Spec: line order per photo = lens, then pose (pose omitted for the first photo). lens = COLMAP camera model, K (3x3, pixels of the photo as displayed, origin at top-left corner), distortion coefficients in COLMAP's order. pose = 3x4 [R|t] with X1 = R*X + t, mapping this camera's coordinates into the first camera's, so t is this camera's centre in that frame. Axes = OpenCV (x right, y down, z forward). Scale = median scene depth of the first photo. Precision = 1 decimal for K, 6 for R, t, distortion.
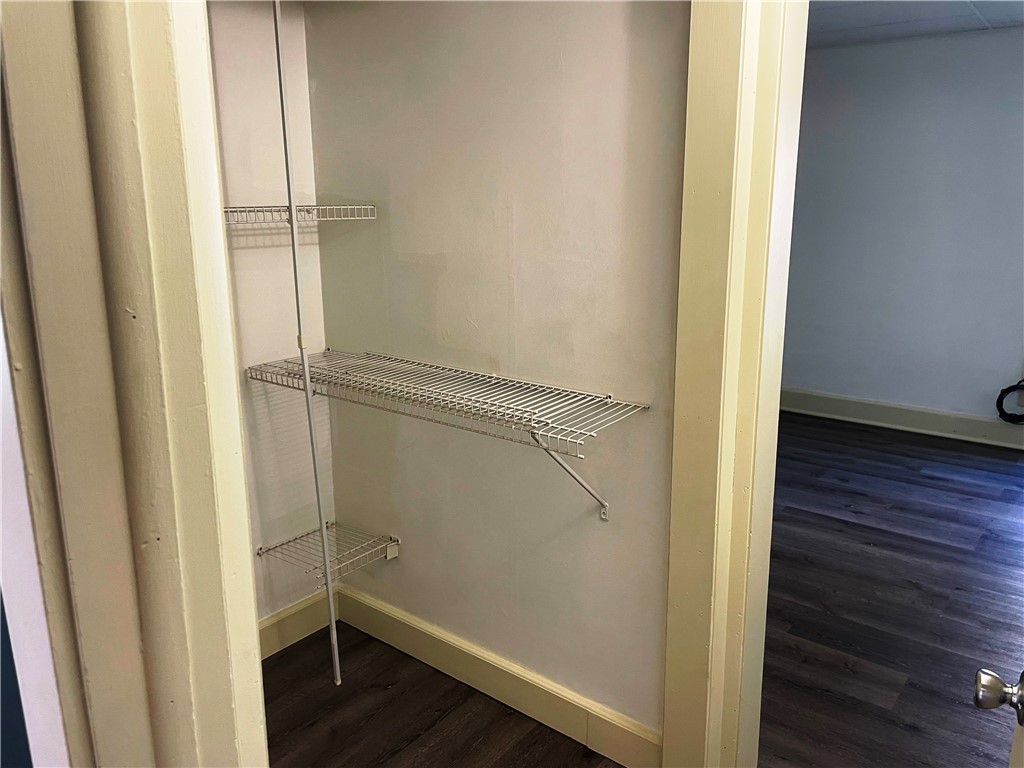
lens RADIAL K [[806.4, 0, 512.0], [0, 806.4, 384.0], [0, 0, 1]] dist [0.124090, -0.159847]
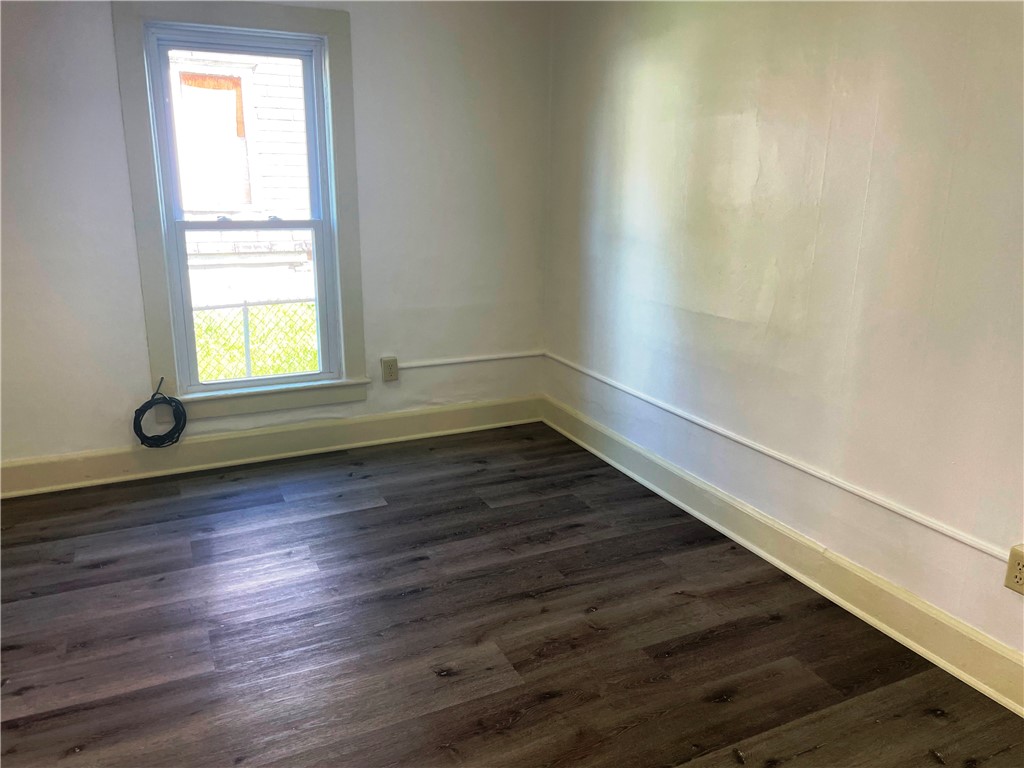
lens RADIAL K [[806.4, 0, 512.0], [0, 806.4, 384.0], [0, 0, 1]] dist [0.124090, -0.159847]
pose [[0.457357, -0.225791, 0.860141, 0.115002], [0.191951, 0.969494, 0.152432, -0.071983], [-0.868320, 0.095389, 0.486746, 0.360787]]
